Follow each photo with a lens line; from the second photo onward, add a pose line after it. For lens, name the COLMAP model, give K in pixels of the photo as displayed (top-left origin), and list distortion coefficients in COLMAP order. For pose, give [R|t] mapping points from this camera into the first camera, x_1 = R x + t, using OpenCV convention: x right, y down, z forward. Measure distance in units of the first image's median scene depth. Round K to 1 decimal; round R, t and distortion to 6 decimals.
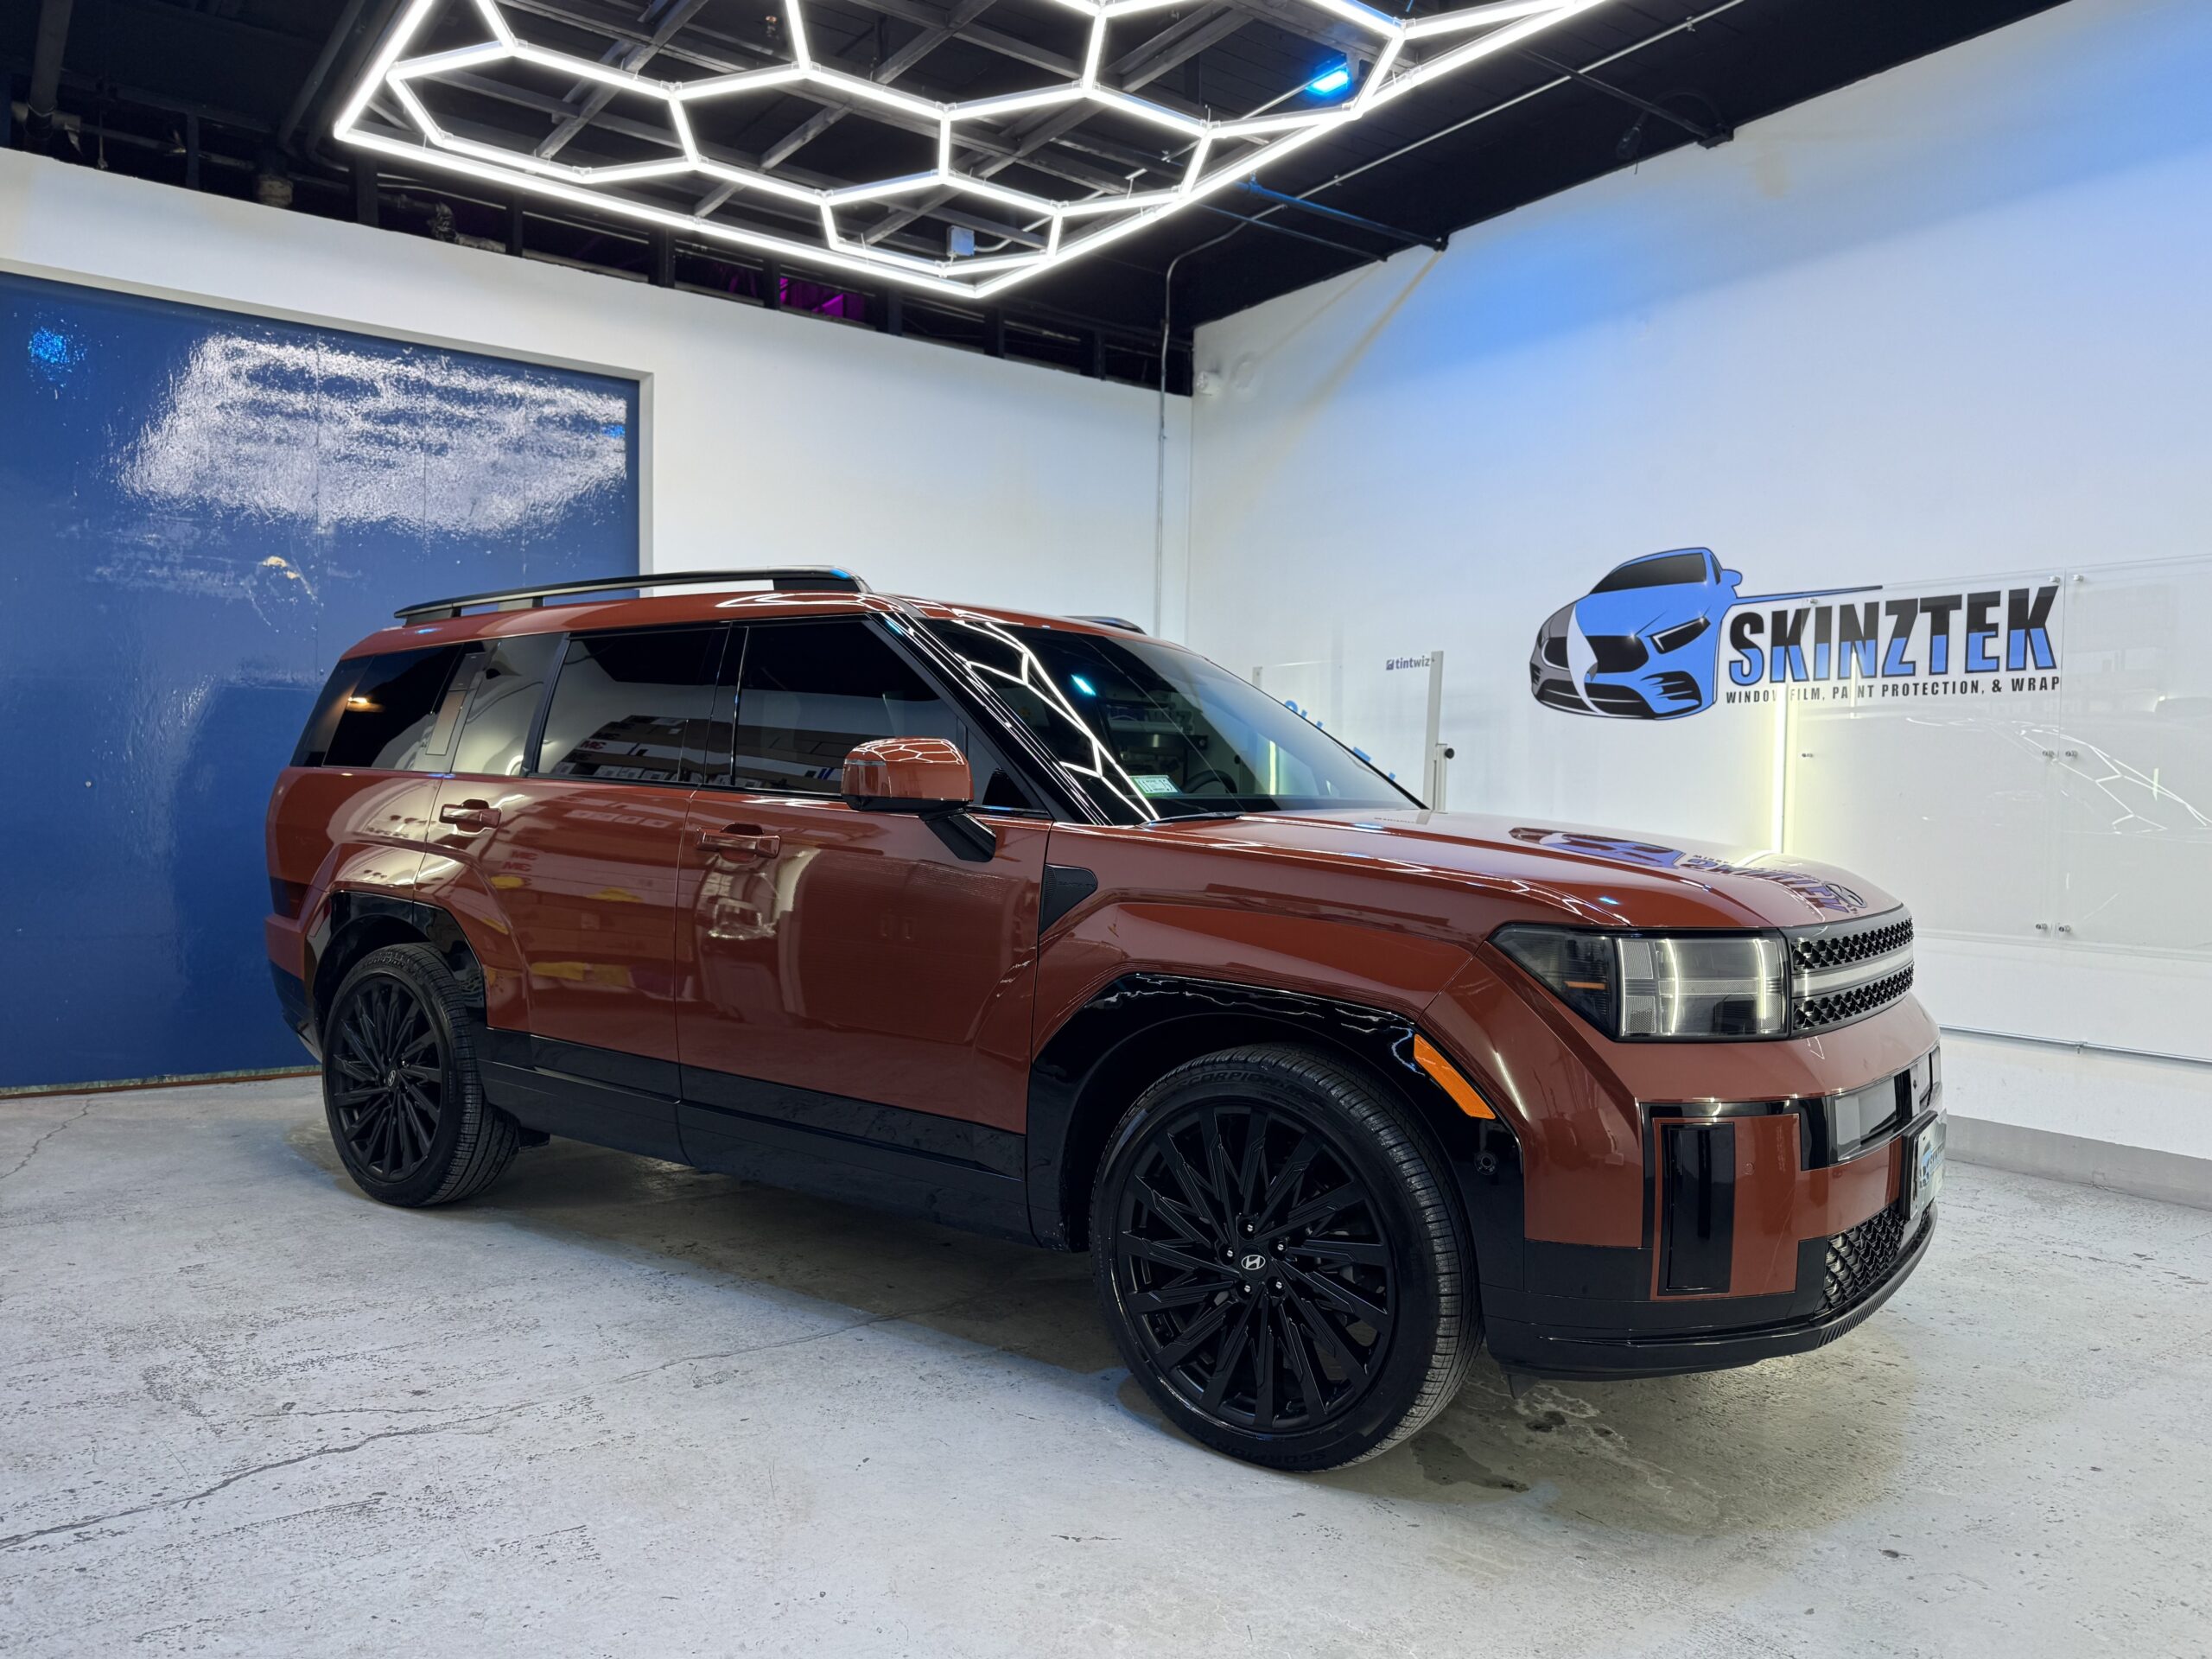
lens RADIAL K [[1662.8, 0, 1084.4], [0, 1662.8, 827.3], [0, 0, 1]] dist [0.000178, -0.011211]
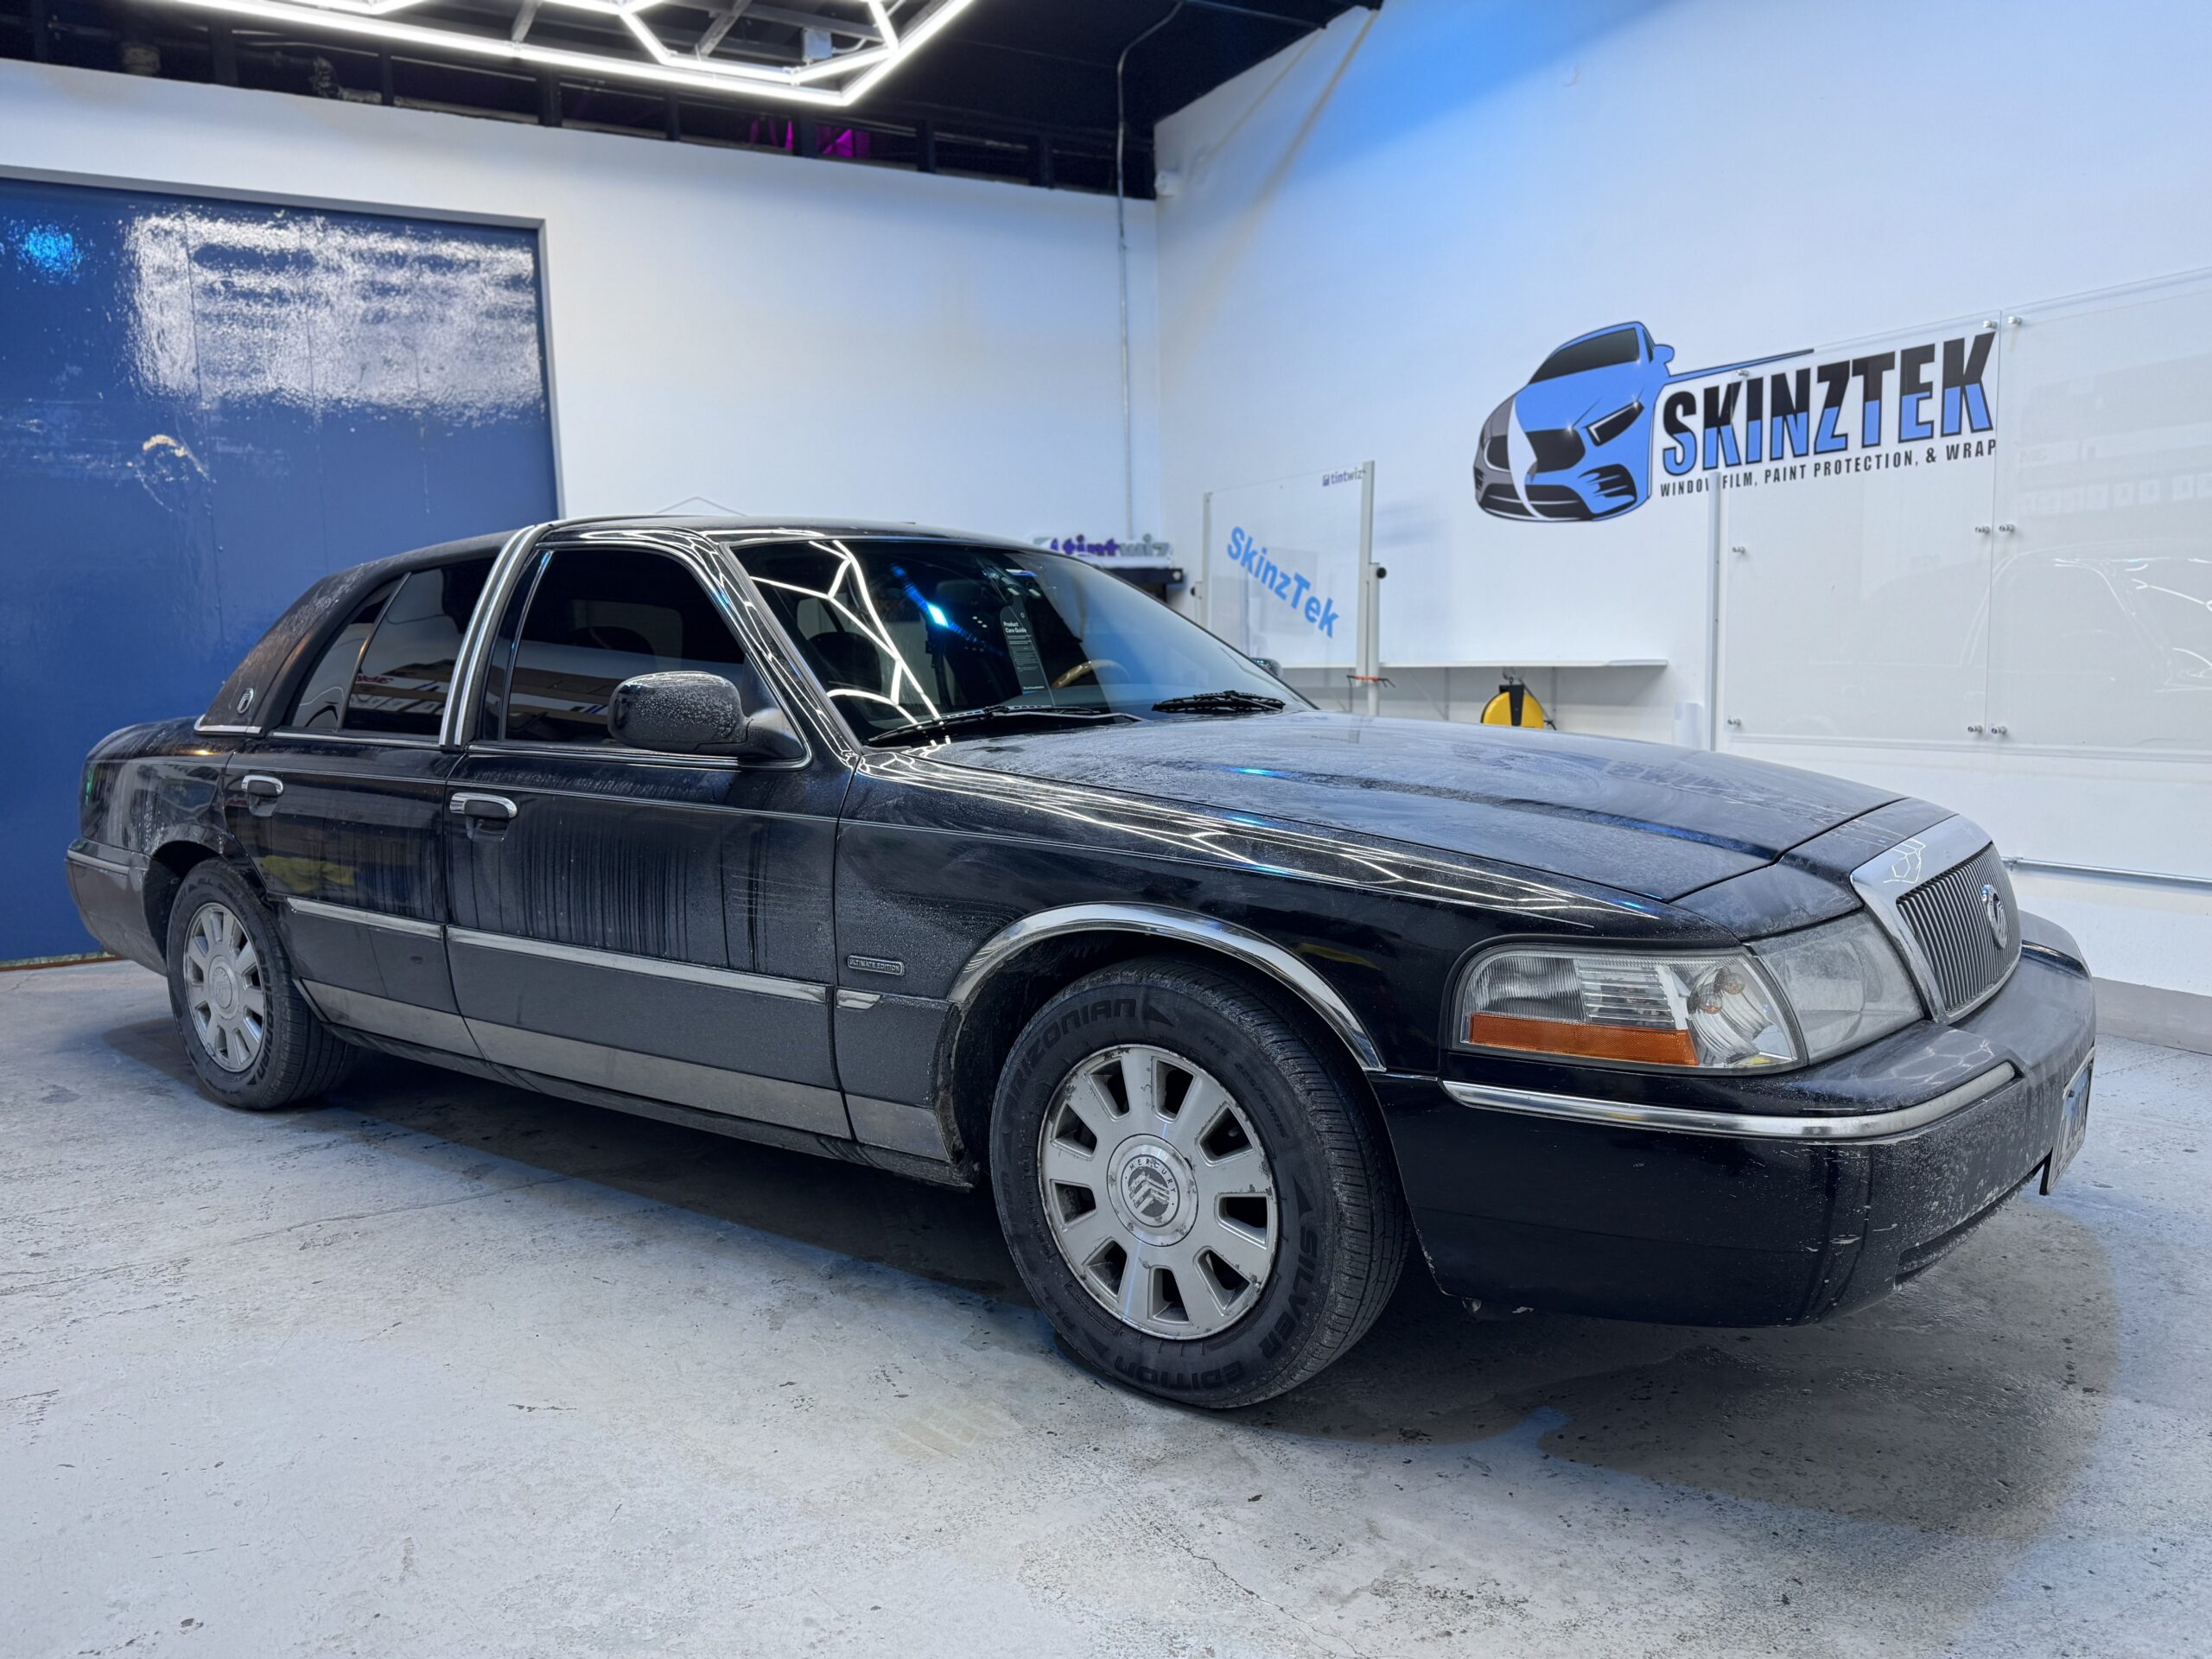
lens RADIAL K [[1662.8, 0, 1087.2], [0, 1662.8, 840.5], [0, 0, 1]] dist [0.000178, -0.011211]
pose [[0.991536, -0.033742, -0.125371, 0.190700], [0.045457, 0.994741, 0.091787, 0.014267], [0.121615, -0.096709, 0.987855, 0.057434]]
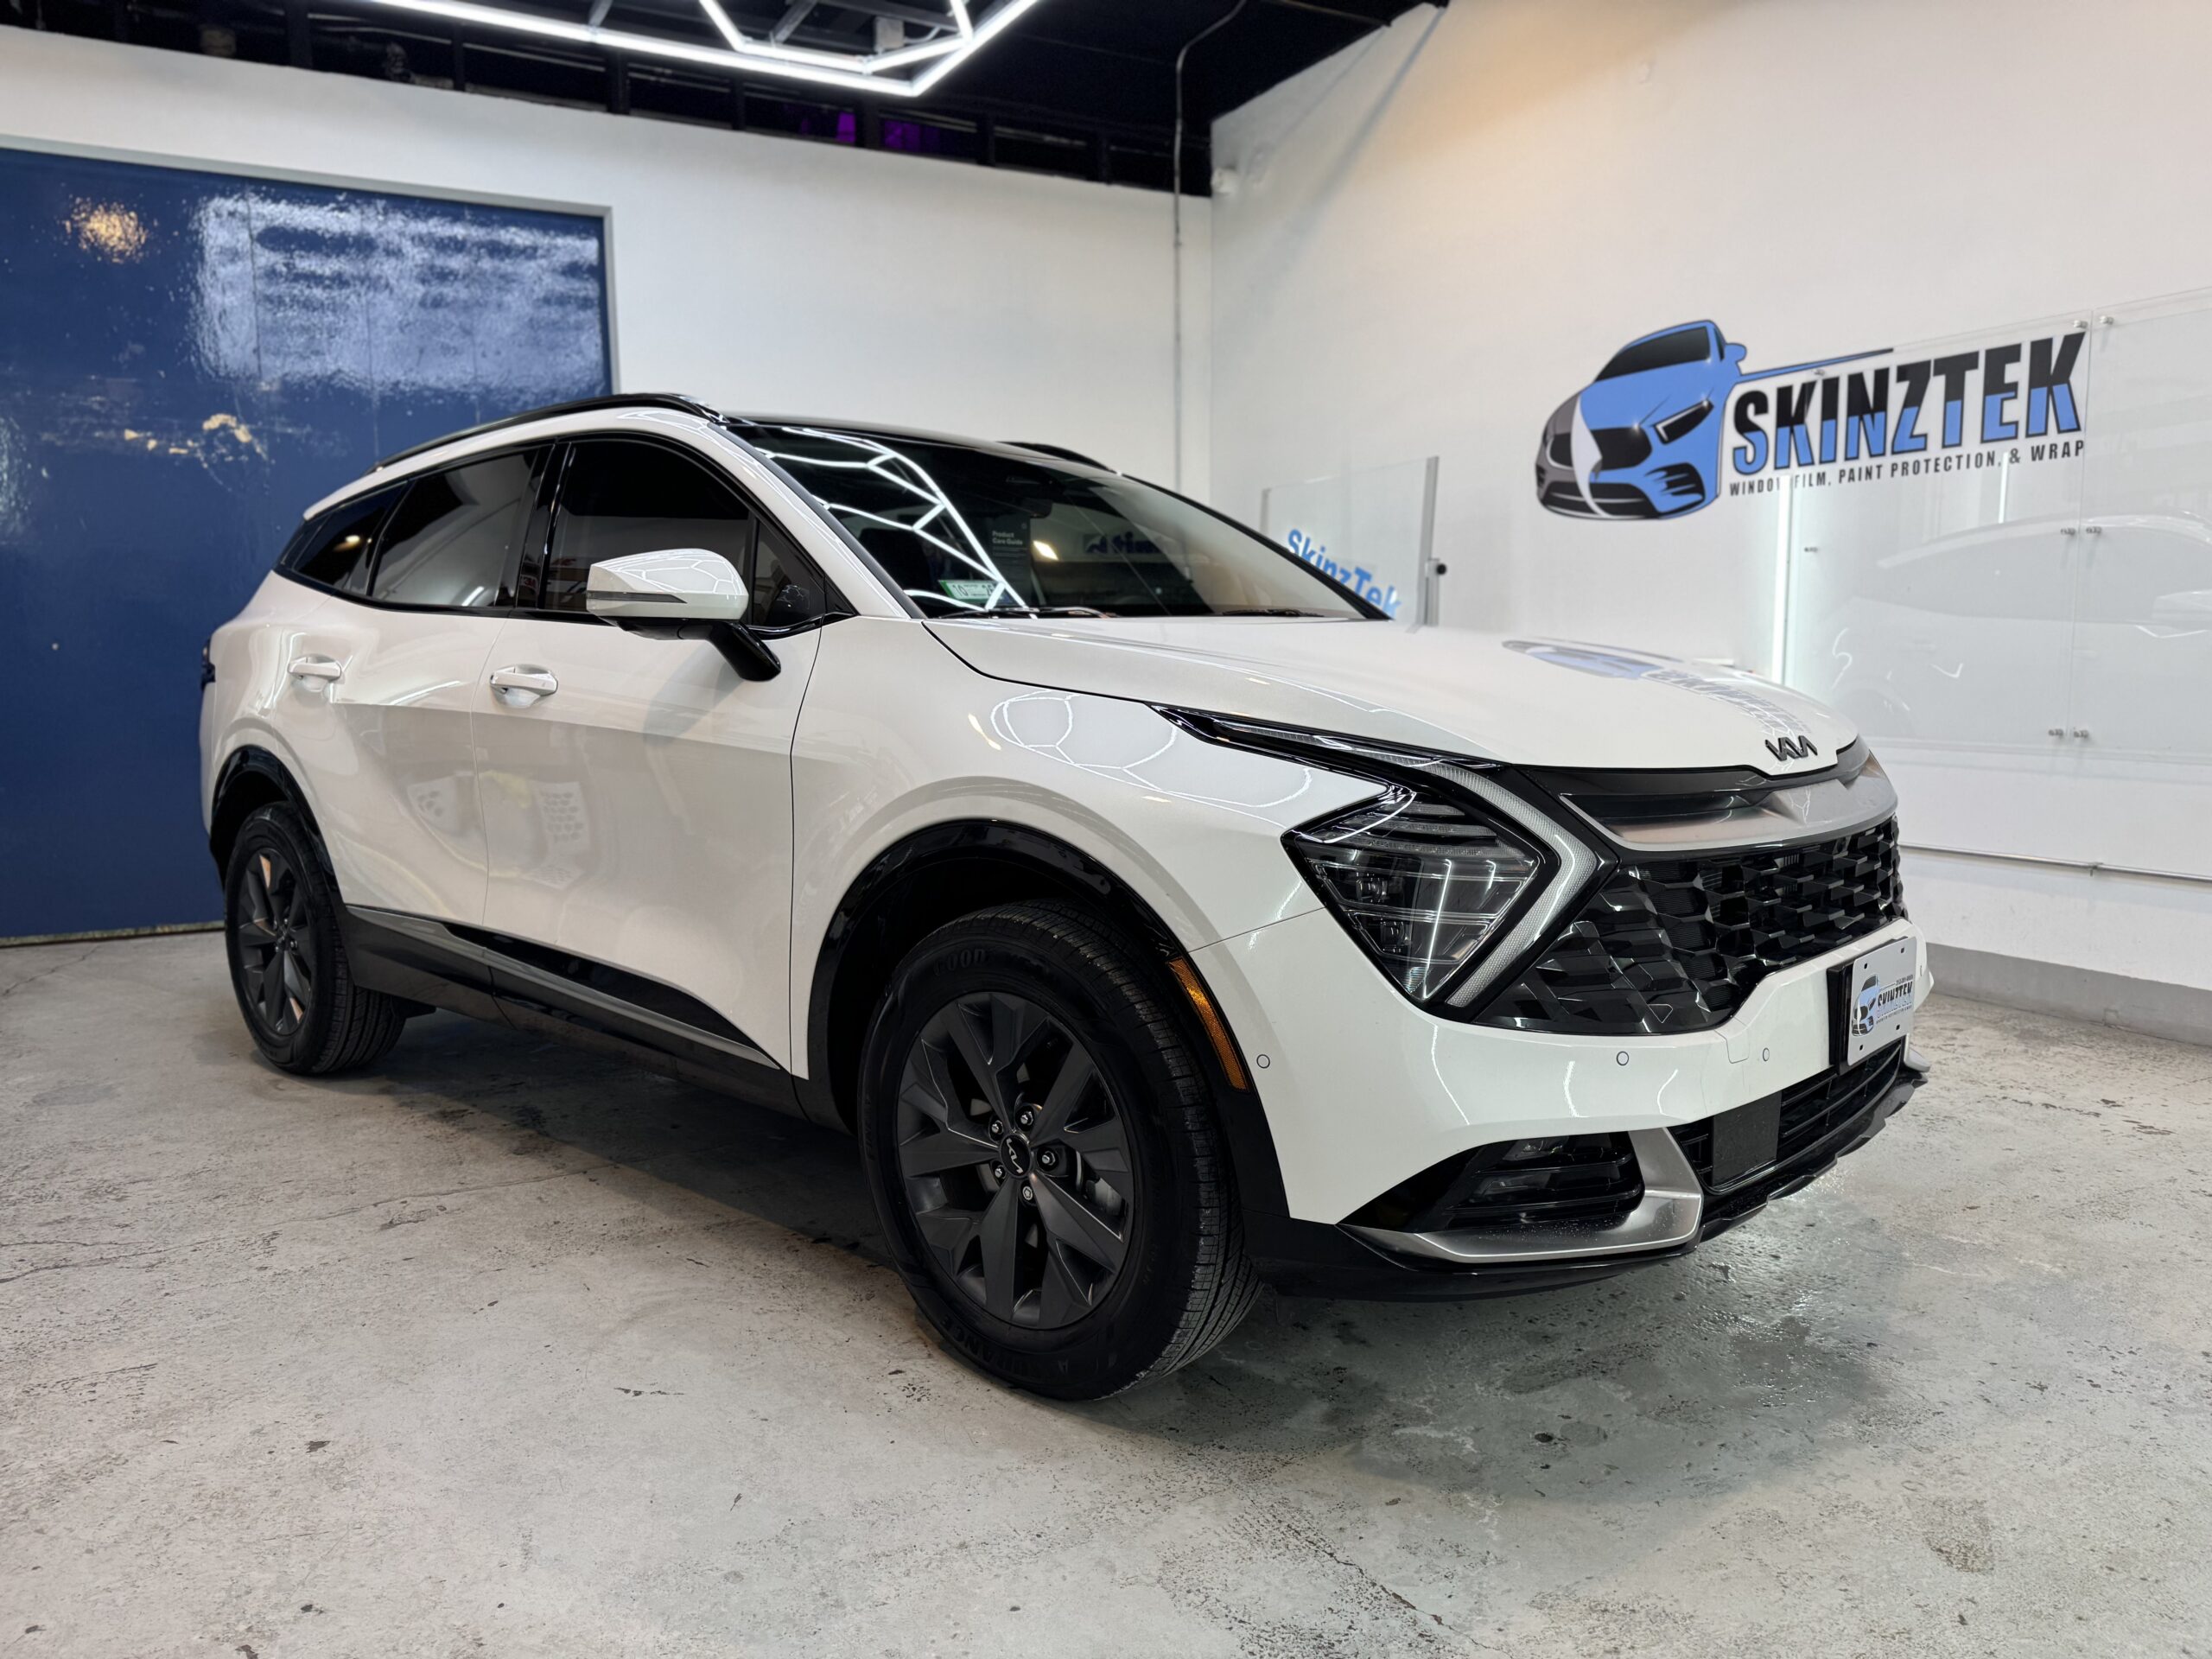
lens RADIAL K [[1629.3, 0, 1080.7], [0, 1629.3, 838.9], [0, 0, 1]] dist [-0.005126, -0.002755]
pose [[0.990498, -0.017014, -0.136471, 0.160783], [0.029924, 0.995206, 0.093115, 0.018067], [0.134232, -0.096314, 0.986258, 0.070774]]
